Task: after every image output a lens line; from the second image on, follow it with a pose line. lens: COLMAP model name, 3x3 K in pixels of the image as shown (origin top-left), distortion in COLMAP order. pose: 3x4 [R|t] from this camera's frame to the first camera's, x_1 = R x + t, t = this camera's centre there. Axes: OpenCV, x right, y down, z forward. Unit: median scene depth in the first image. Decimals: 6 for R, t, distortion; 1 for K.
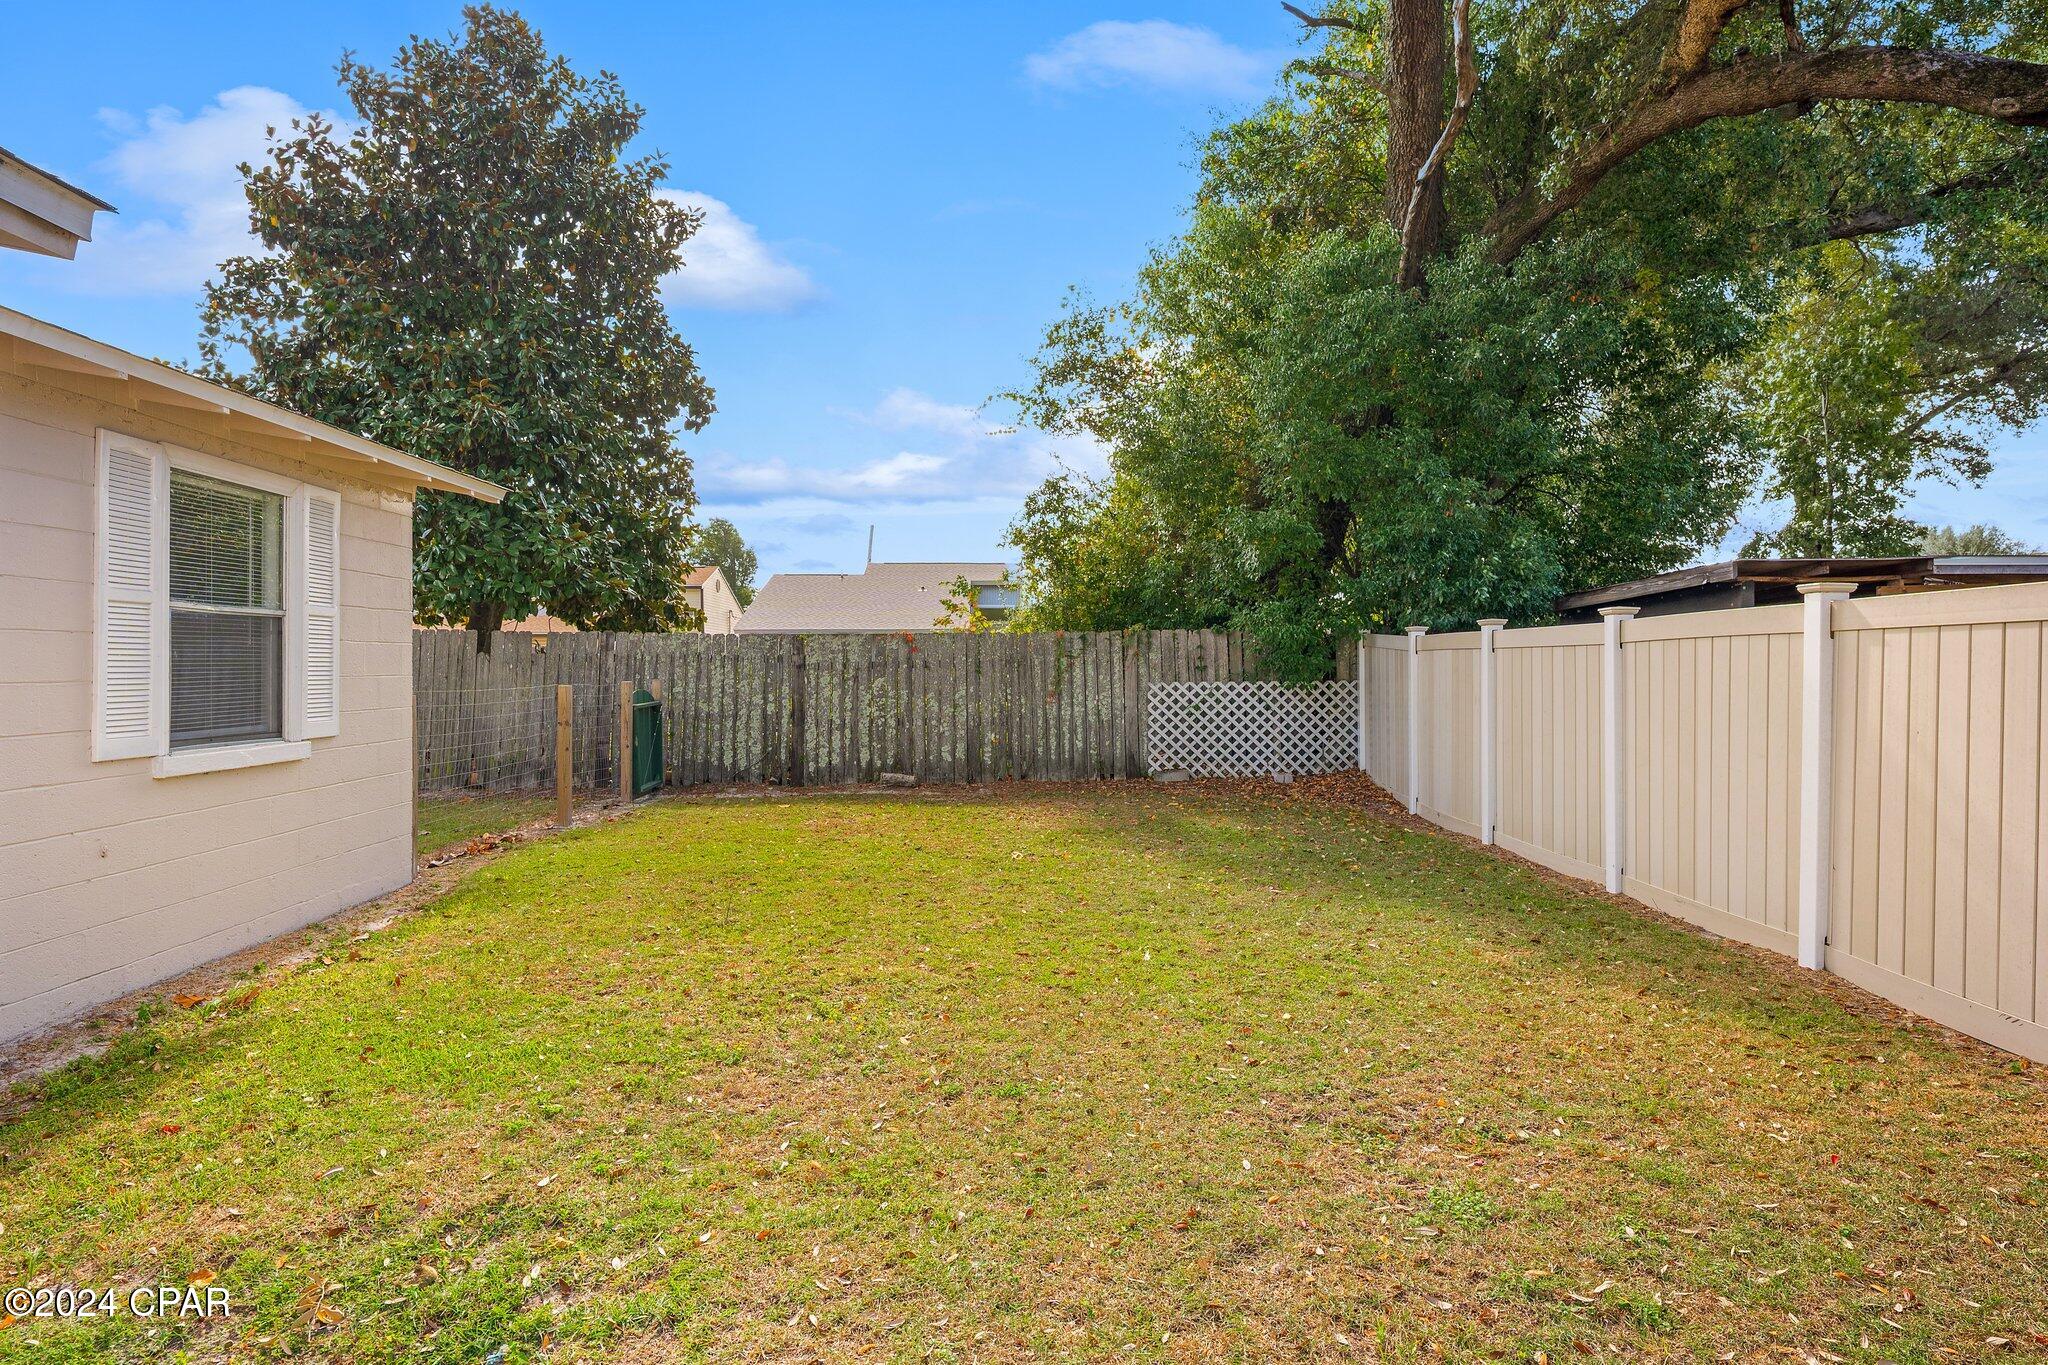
lens RADIAL K [[1127.4, 0, 1023.7], [0, 1127.4, 671.2], [0, 0, 1]] dist [-0.005911, 0.003459]
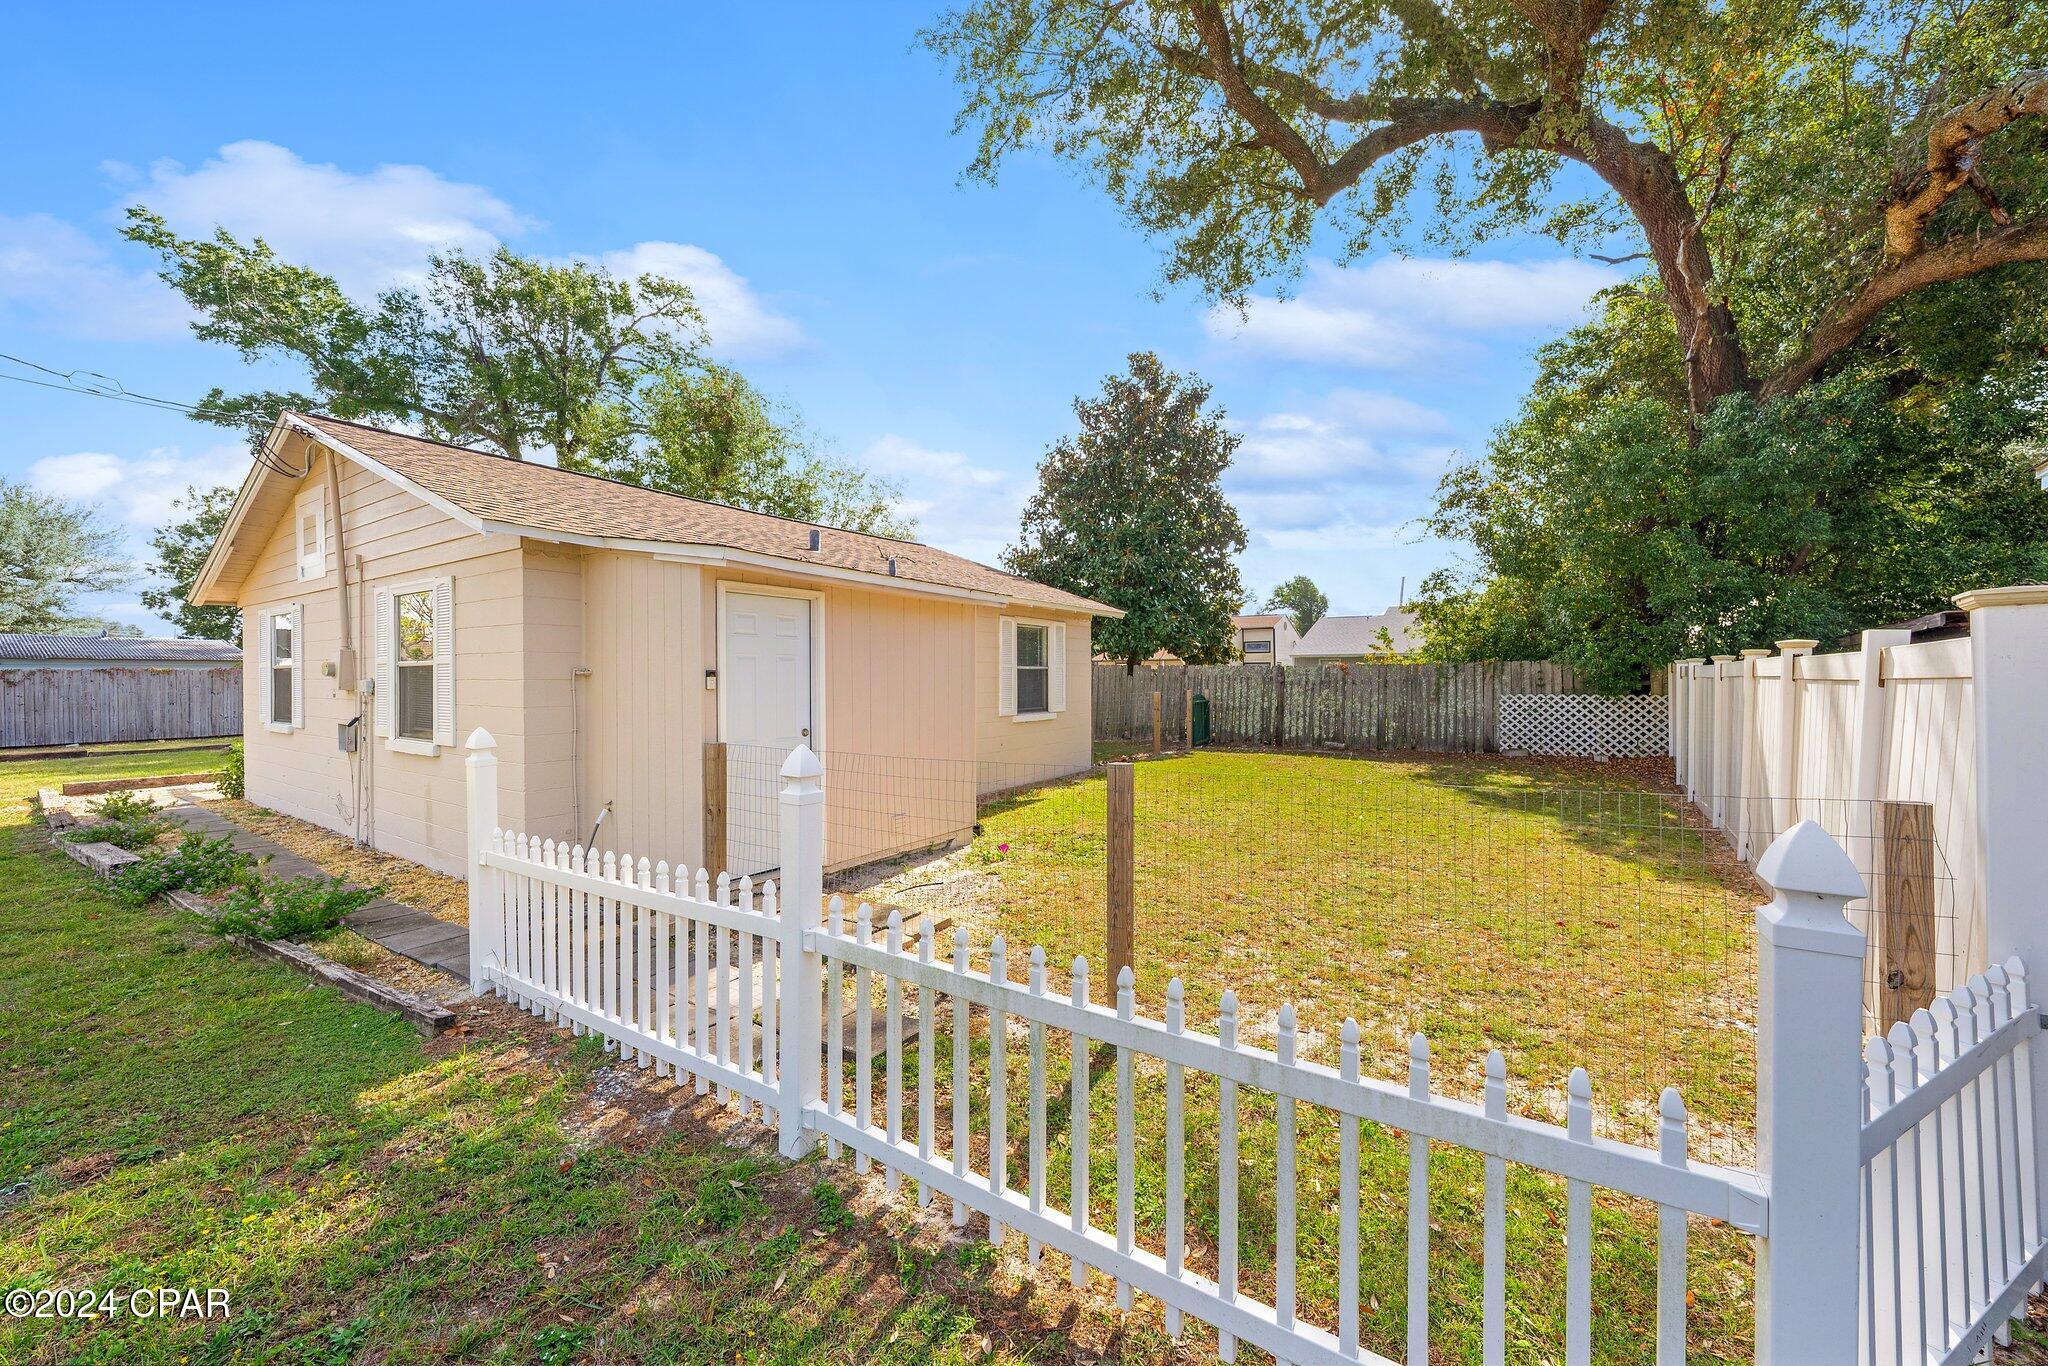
lens RADIAL K [[753.1, 0, 1024.2], [0, 753.1, 677.2], [0, 0, 1]] dist [0.000110, -0.000020]
pose [[0.811850, 0.001553, -0.583864, 0.185239], [-0.002256, 0.999997, -0.000478, -0.011974], [0.583861, 0.001705, 0.811852, -0.265778]]
